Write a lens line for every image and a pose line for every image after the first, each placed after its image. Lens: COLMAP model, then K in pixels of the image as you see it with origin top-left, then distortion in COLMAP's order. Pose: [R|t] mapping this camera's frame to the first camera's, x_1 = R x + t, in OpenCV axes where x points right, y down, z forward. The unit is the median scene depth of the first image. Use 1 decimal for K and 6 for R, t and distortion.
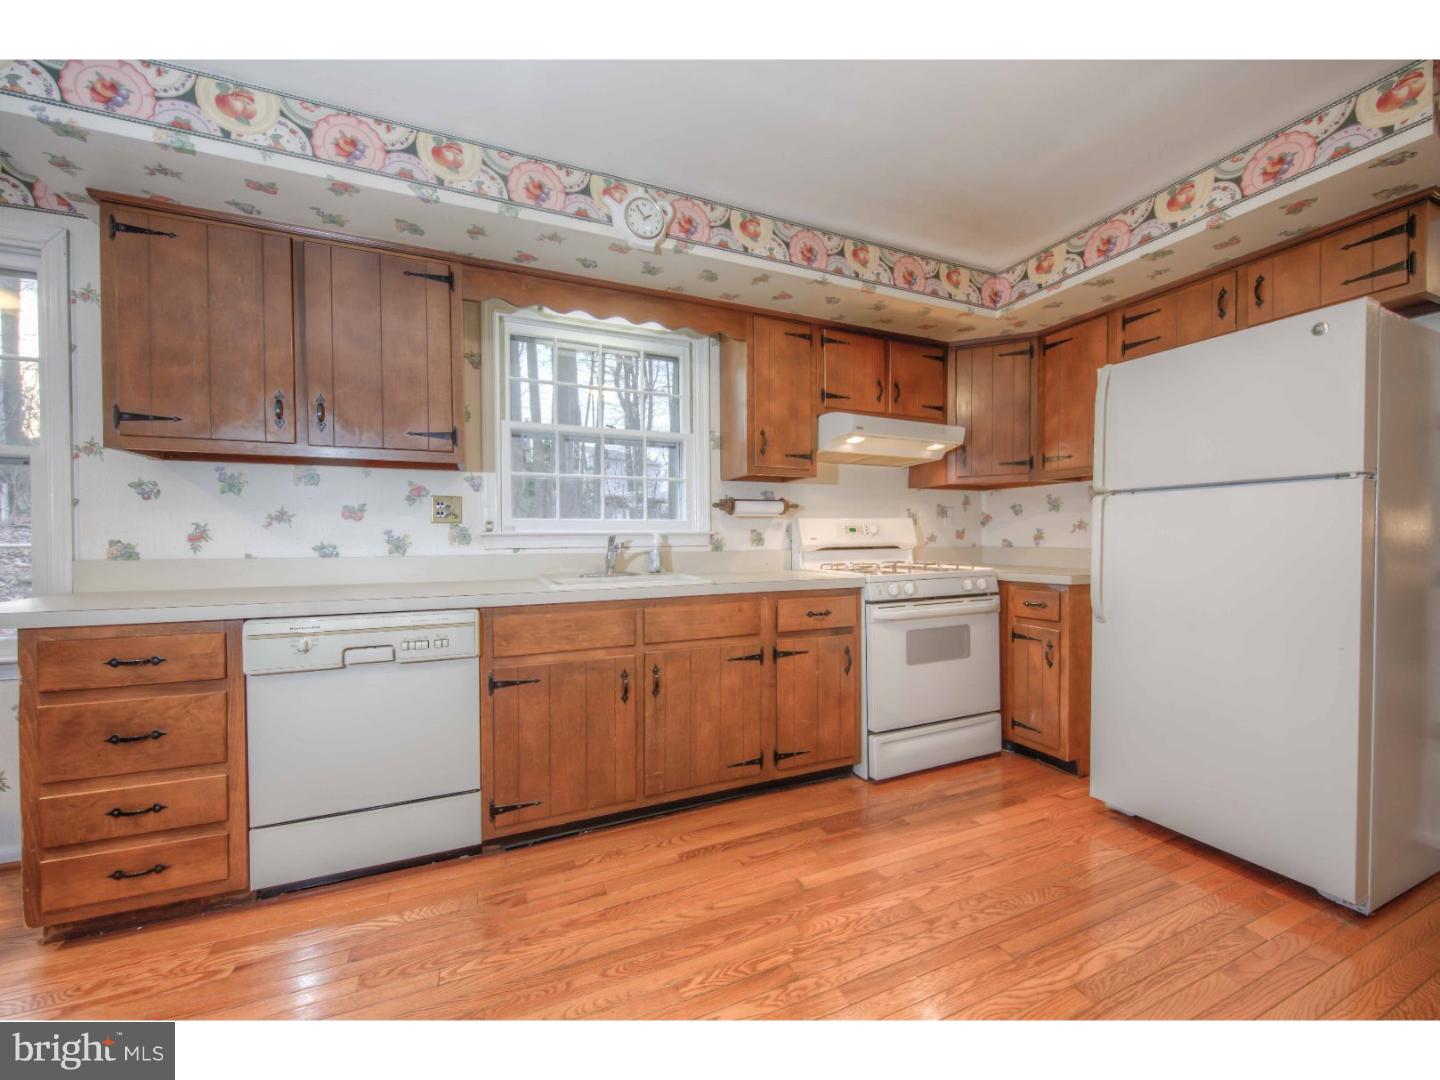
lens RADIAL K [[568.5, 0, 722.9], [0, 568.5, 542.7], [0, 0, 1]] dist [-0.000058, -0.001234]
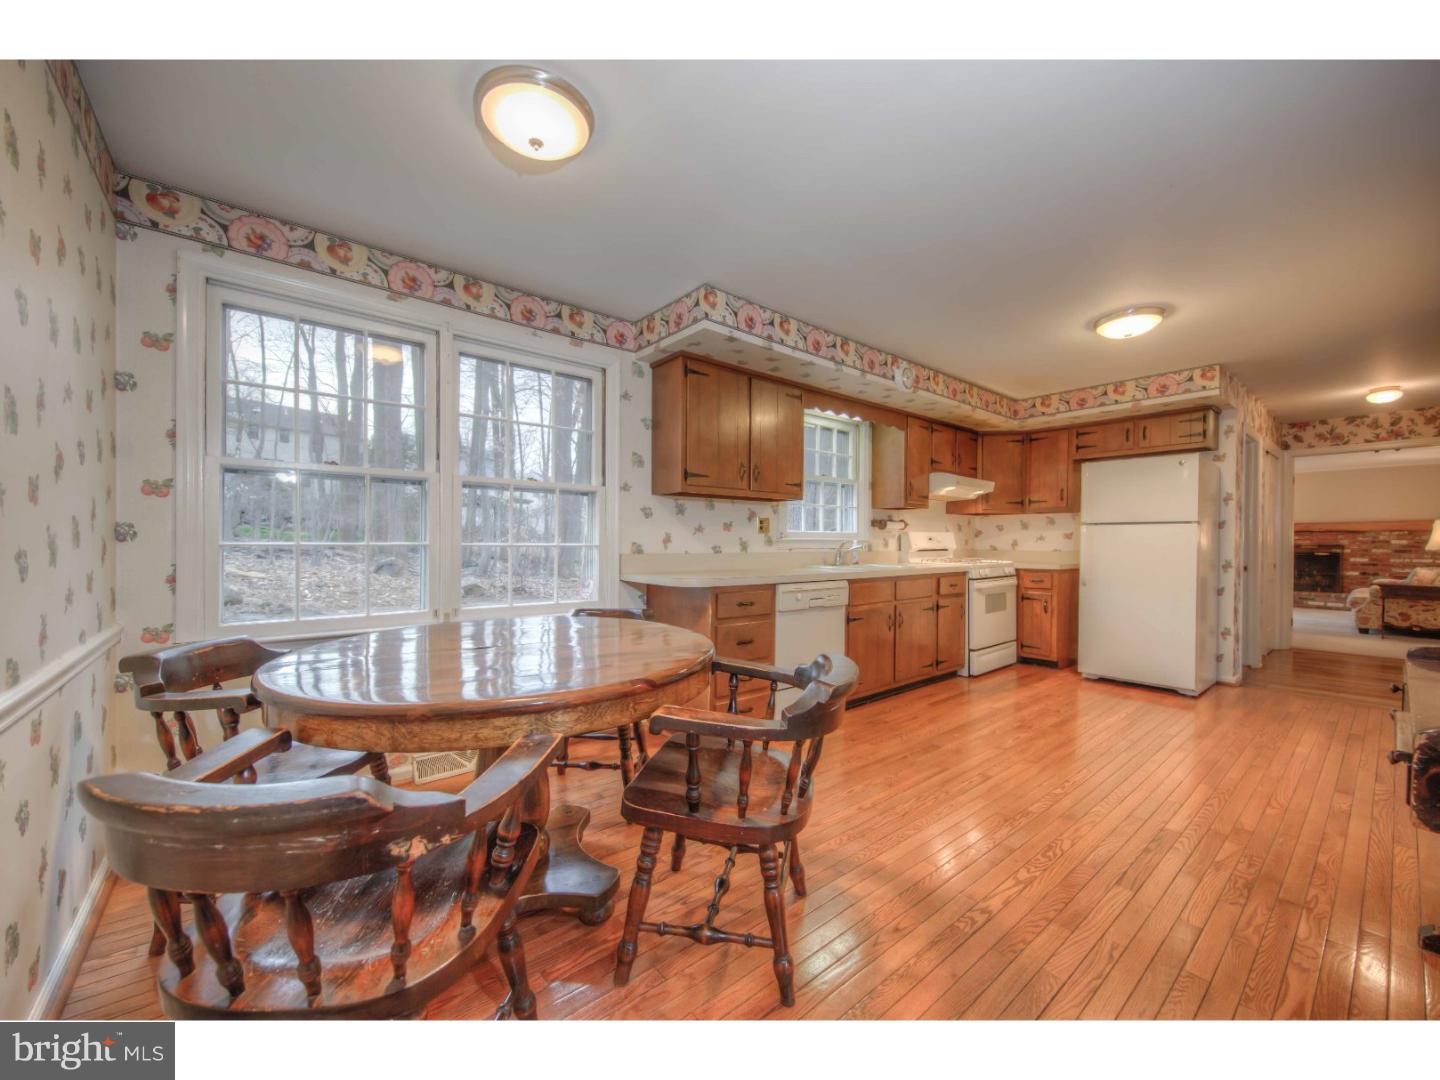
lens RADIAL K [[568.5, 0, 721.4], [0, 568.5, 543.4], [0, 0, 1]] dist [-0.000058, -0.001234]
pose [[0.961517, 0.009591, 0.274579, -1.019921], [-0.008236, 0.999948, -0.006087, 0.005724], [-0.274623, 0.003591, 0.961545, -0.545866]]
